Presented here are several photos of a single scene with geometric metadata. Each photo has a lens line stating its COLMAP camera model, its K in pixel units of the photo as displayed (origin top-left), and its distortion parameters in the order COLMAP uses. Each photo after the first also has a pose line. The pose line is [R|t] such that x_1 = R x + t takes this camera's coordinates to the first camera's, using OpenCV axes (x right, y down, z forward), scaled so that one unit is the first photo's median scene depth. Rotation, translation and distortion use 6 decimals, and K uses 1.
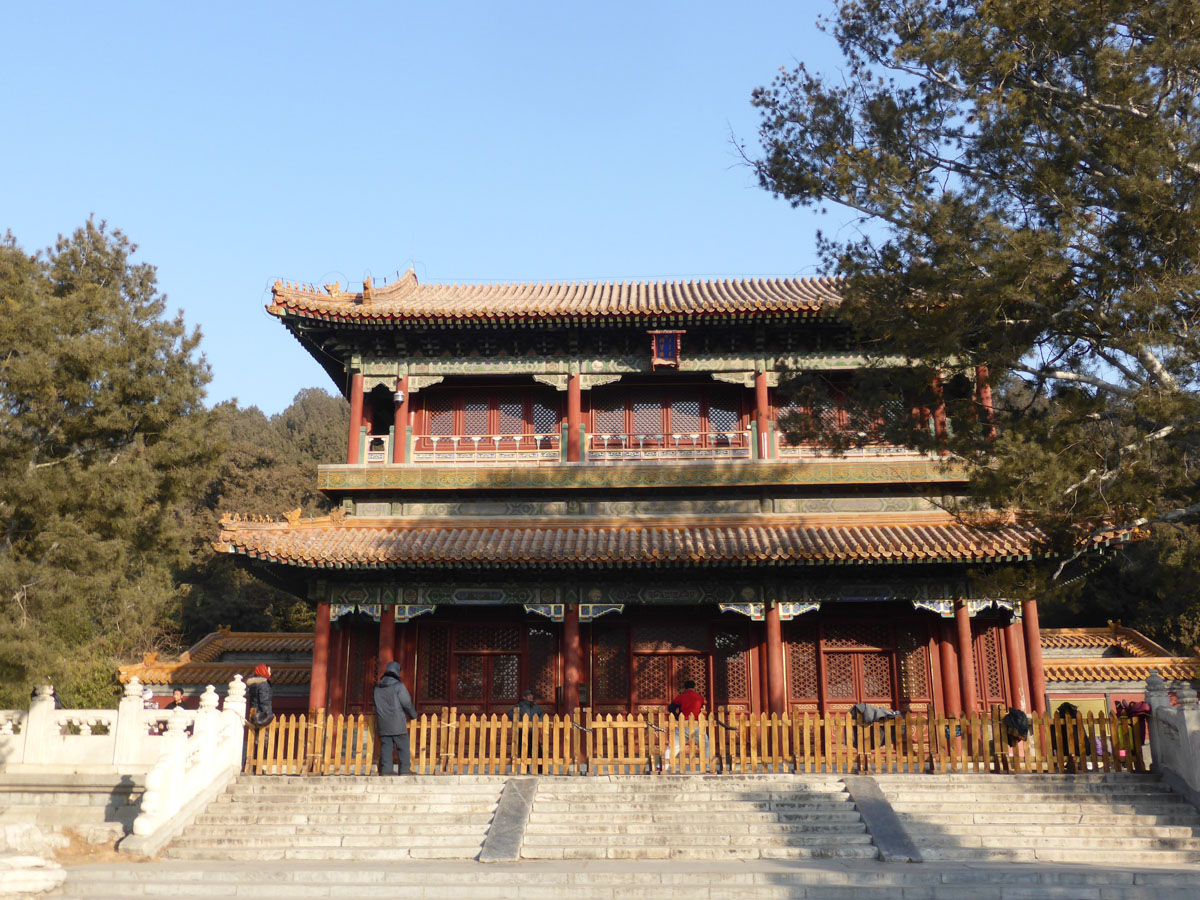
lens RADIAL K [[1189.1, 0, 600.0], [0, 1189.1, 450.0], [0, 0, 1]] dist [-0.009532, 0.114450]
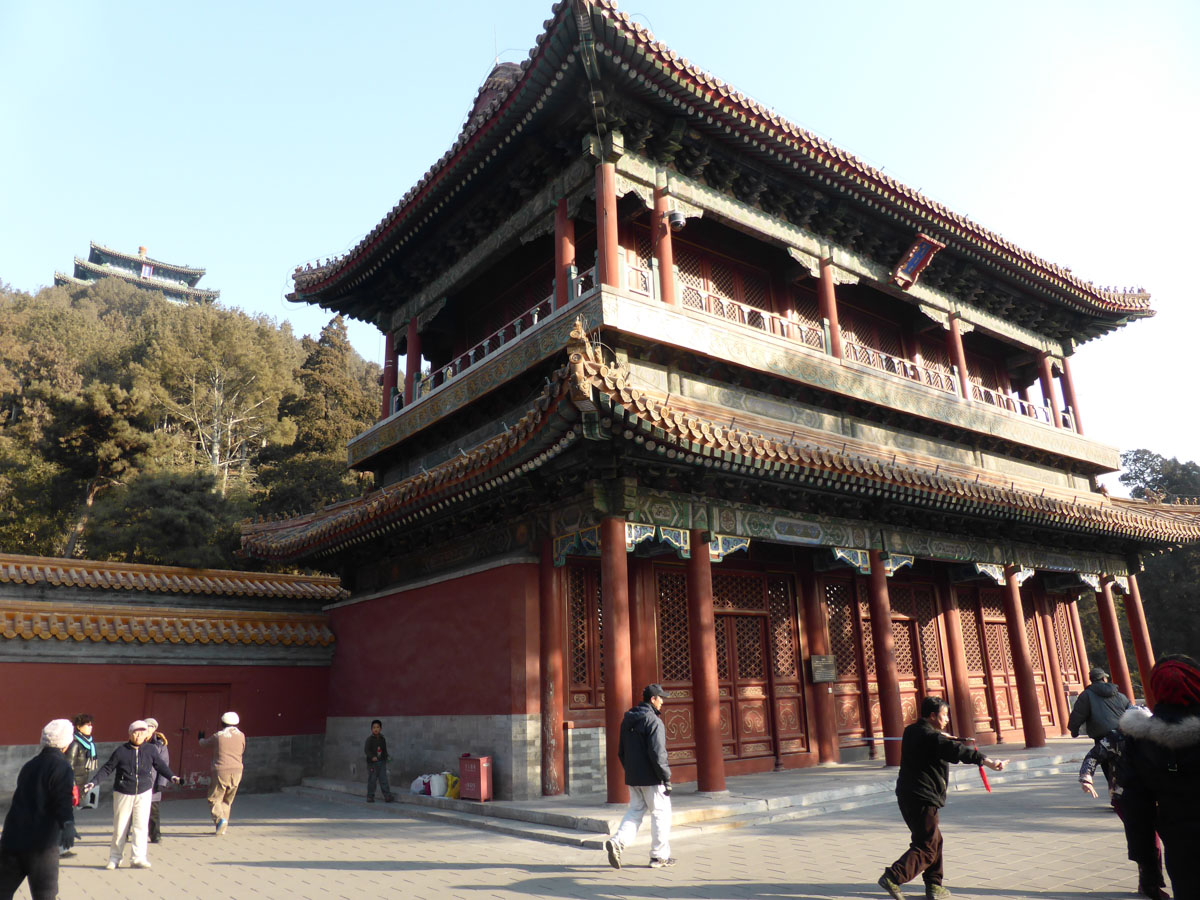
lens RADIAL K [[856.3, 0, 600.0], [0, 856.3, 450.0], [0, 0, 1]] dist [-0.024911, 0.004978]
pose [[0.769659, 0.146565, 0.621405, -0.492233], [-0.132533, 0.988770, -0.069058, 0.124441], [-0.624548, -0.029206, 0.780440, 0.680359]]
